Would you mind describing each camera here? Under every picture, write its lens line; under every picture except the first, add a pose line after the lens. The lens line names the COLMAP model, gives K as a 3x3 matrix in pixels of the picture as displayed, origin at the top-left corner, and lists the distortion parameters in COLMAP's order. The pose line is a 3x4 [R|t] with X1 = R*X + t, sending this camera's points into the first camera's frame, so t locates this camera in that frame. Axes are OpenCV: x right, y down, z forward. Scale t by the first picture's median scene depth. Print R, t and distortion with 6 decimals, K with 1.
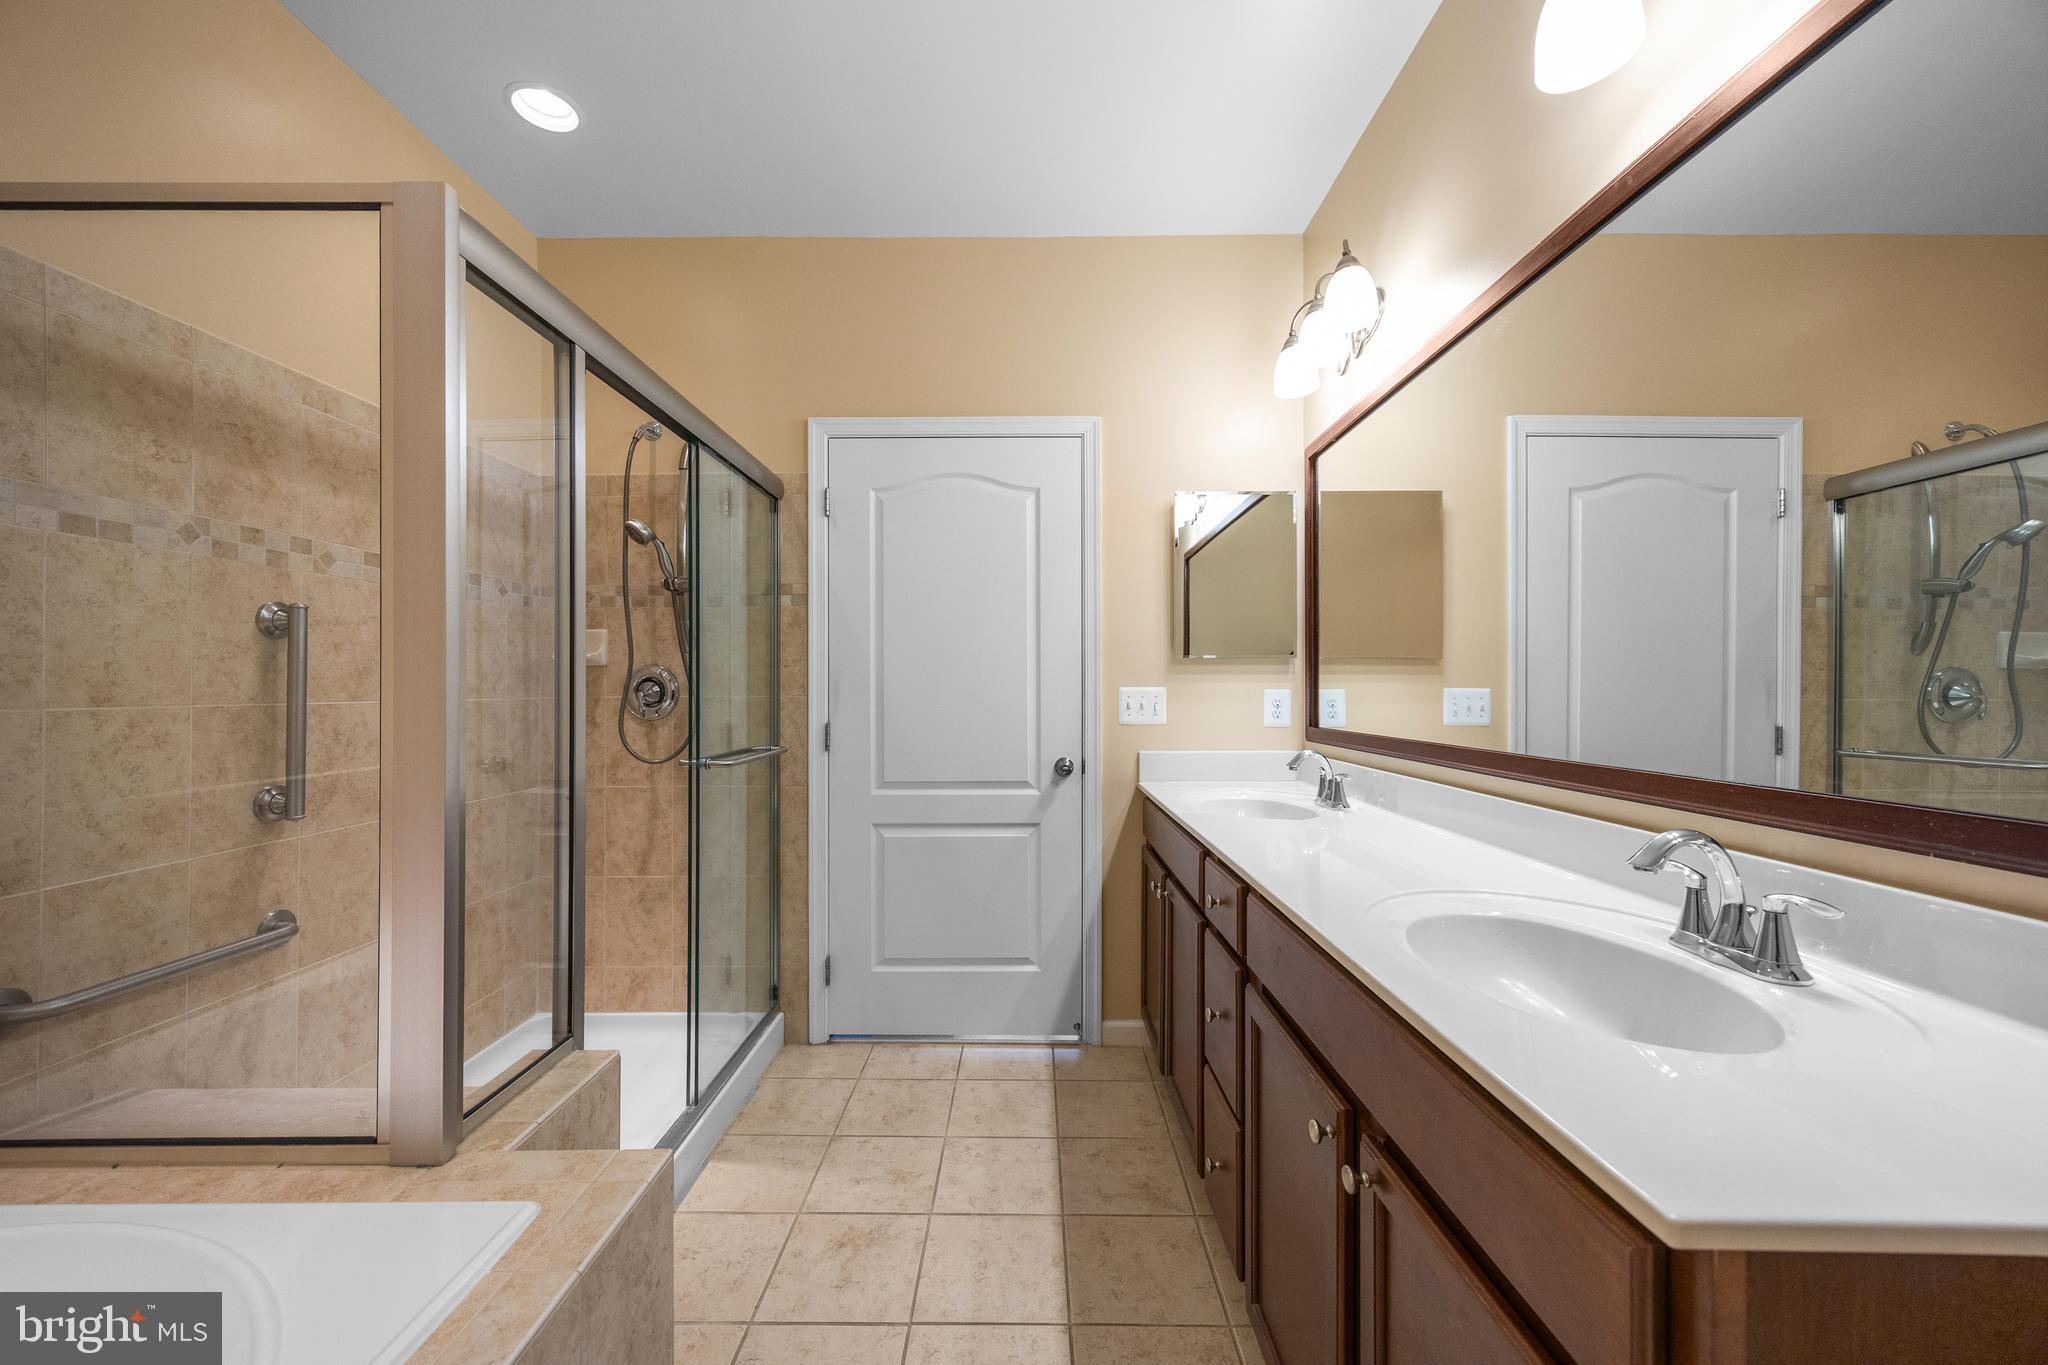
lens RADIAL K [[775.9, 0, 1028.7], [0, 775.9, 688.4], [0, 0, 1]] dist [0.004844, 0.000838]
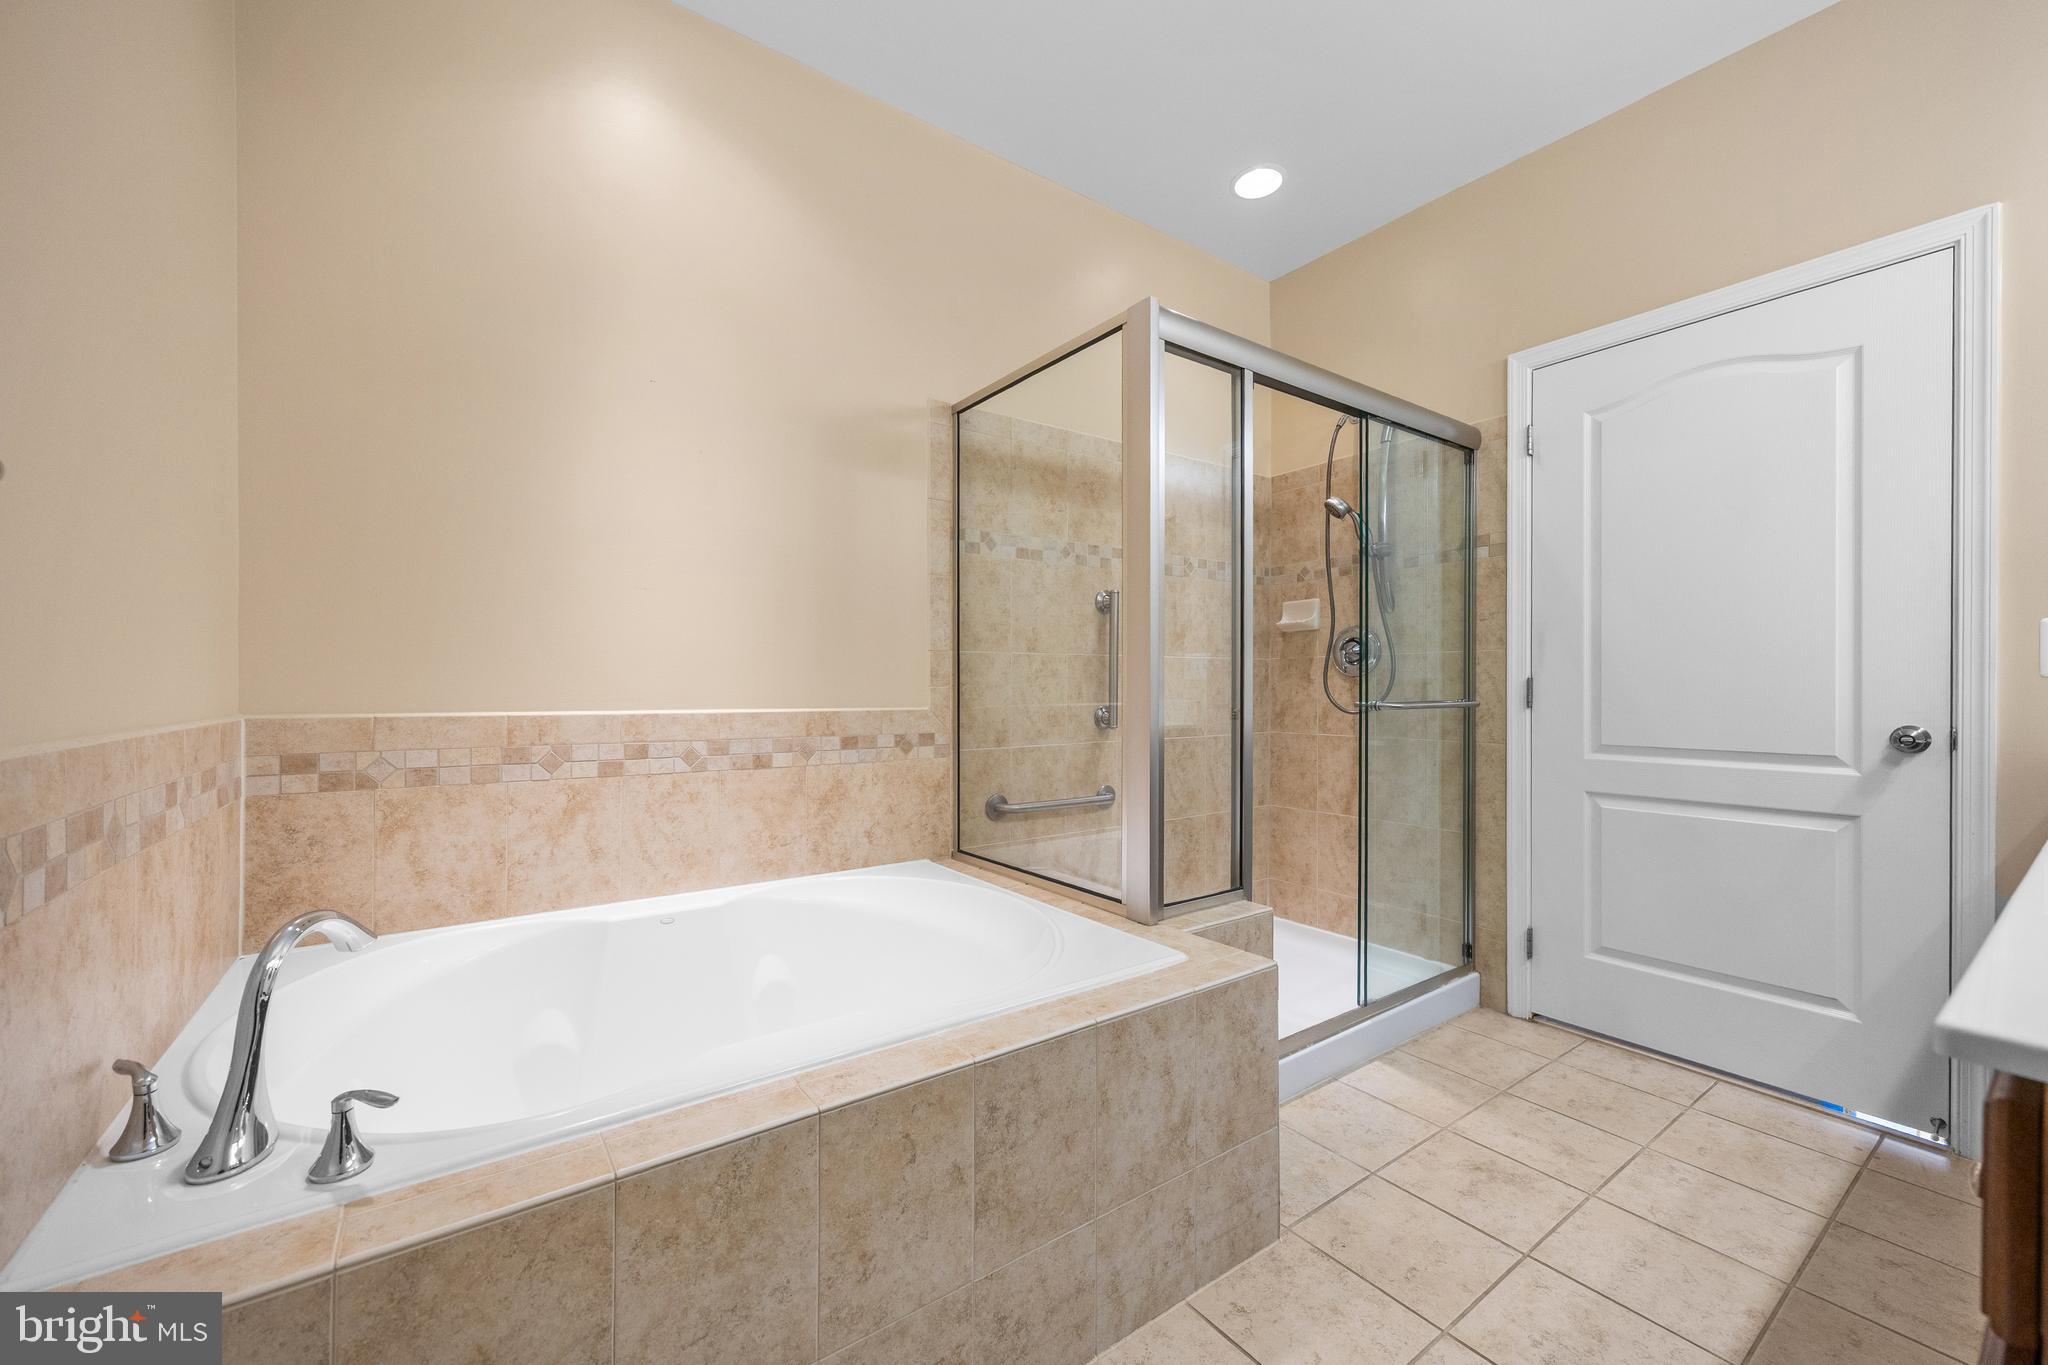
lens RADIAL K [[775.9, 0, 1010.9], [0, 775.9, 685.1], [0, 0, 1]] dist [0.004844, 0.000838]
pose [[0.586553, 0.008043, -0.809871, 0.173202], [0.001629, 0.999937, 0.011110, 0.054602], [0.809909, -0.007836, 0.586503, -0.069233]]
